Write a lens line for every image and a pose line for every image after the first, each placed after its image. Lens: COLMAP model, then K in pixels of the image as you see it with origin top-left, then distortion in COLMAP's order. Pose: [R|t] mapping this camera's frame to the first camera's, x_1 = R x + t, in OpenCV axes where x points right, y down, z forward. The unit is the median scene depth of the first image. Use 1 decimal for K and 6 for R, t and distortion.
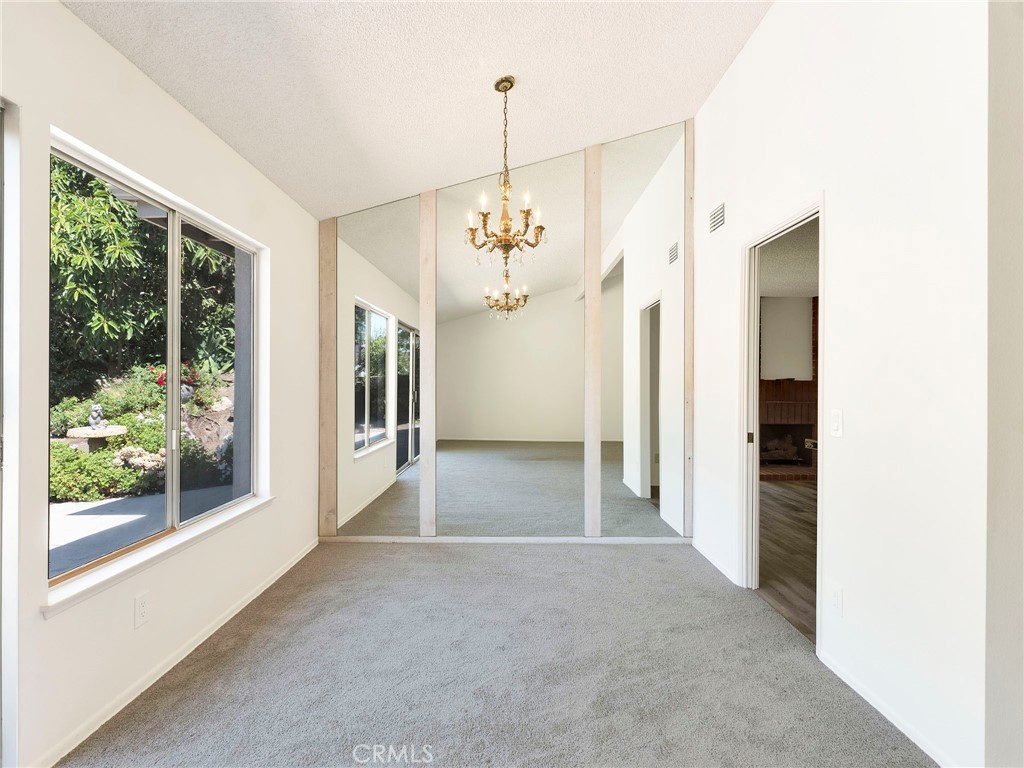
lens RADIAL K [[459.2, 0, 509.3], [0, 459.2, 385.0], [0, 0, 1]] dist [0.002923, -0.000039]
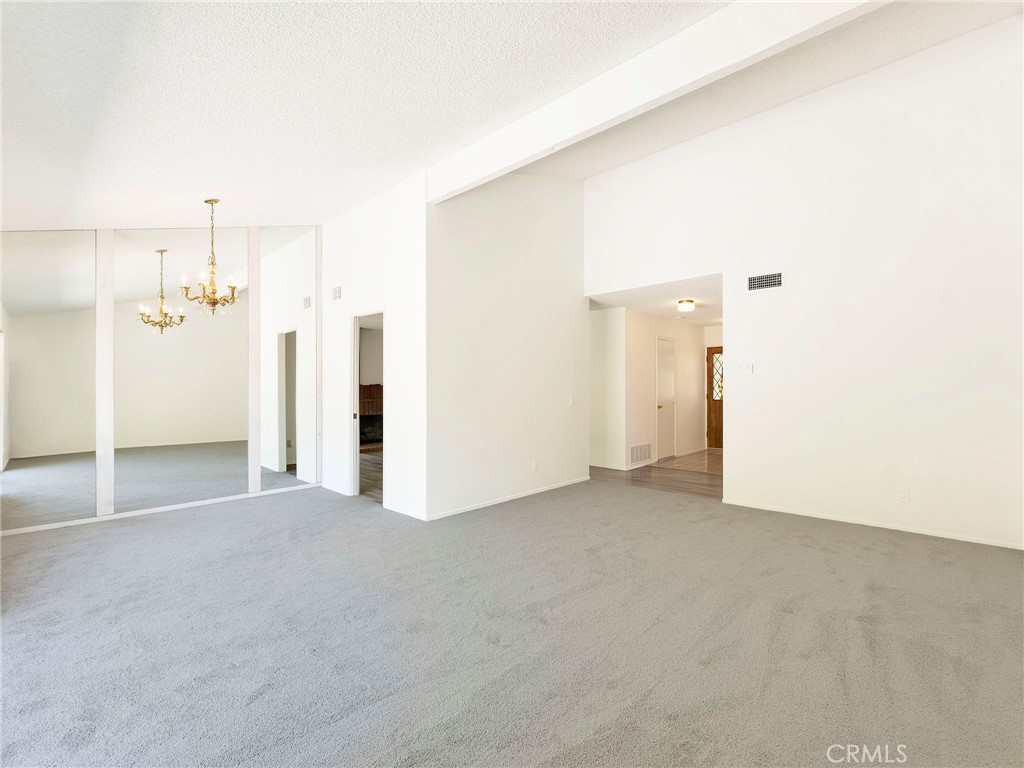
lens RADIAL K [[459.2, 0, 509.3], [0, 459.2, 385.0], [0, 0, 1]] dist [0.002923, -0.000039]
pose [[0.685785, 0.001501, 0.727803, -0.331991], [0.004617, 0.999969, -0.006413, 0.000318], [-0.727790, 0.007758, 0.685757, -0.605032]]
